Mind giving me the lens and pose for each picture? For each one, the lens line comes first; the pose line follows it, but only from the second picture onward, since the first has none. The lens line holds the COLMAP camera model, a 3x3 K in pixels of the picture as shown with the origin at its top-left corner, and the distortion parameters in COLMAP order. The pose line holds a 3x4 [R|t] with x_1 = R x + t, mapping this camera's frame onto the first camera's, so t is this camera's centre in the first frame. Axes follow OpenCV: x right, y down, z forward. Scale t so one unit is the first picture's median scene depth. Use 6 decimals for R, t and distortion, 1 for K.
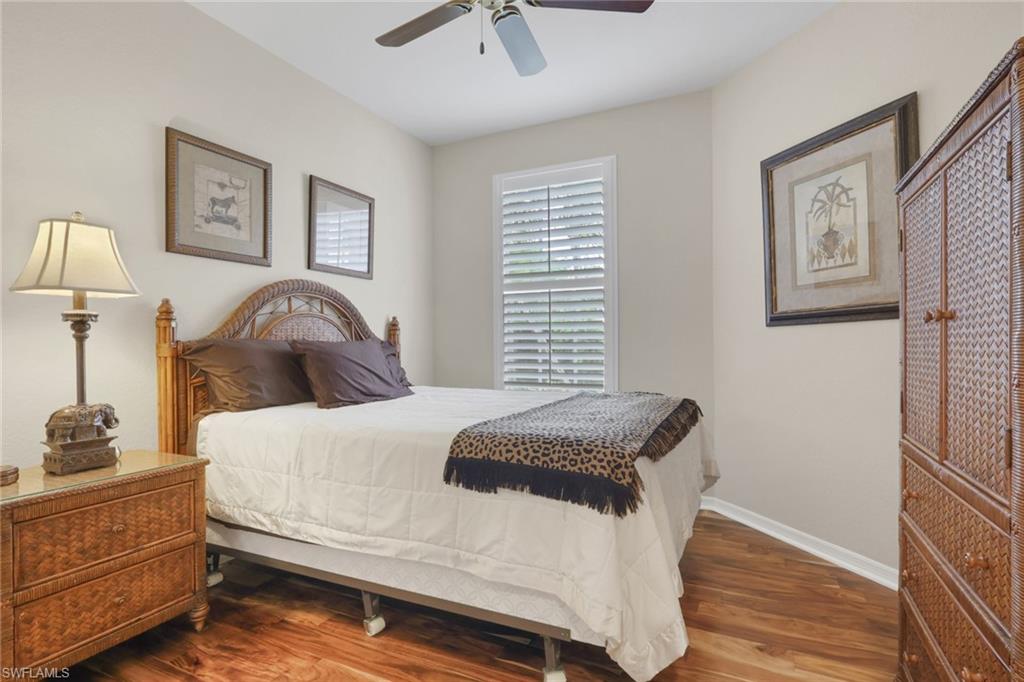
lens RADIAL K [[492.9, 0, 514.3], [0, 492.9, 350.1], [0, 0, 1]] dist [-0.001603, 0.000207]
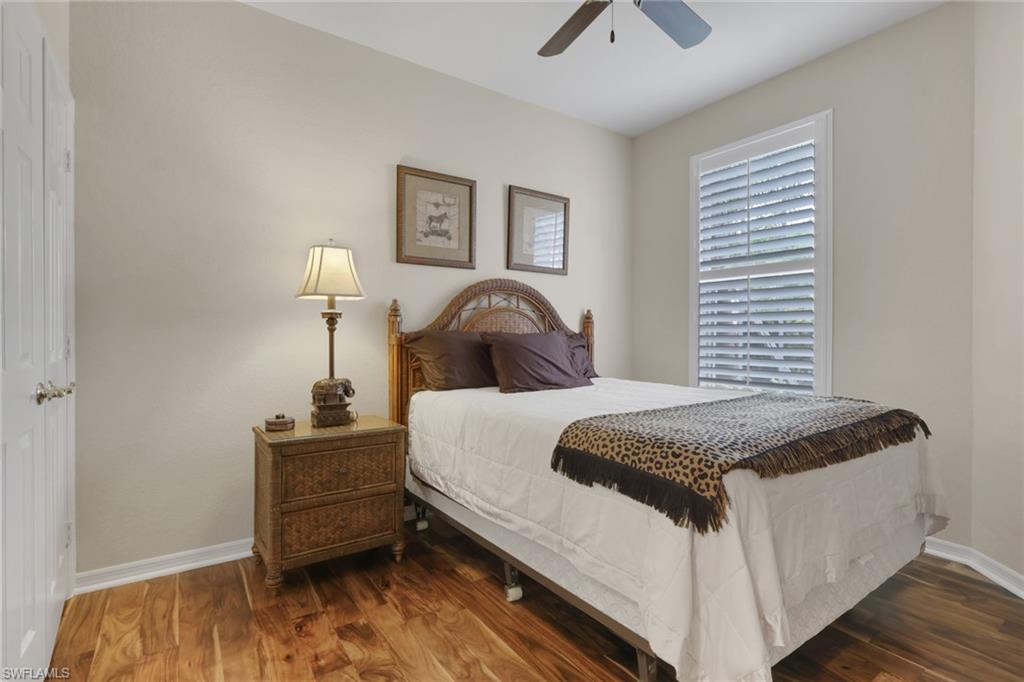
lens RADIAL K [[488.1, 0, 509.3], [0, 488.1, 342.8], [0, 0, 1]] dist [-0.002338, -0.000561]
pose [[0.874721, 0.013880, -0.484427, 0.218132], [-0.013285, 0.999901, 0.004661, -0.001633], [0.484444, 0.002359, 0.874819, 0.044246]]
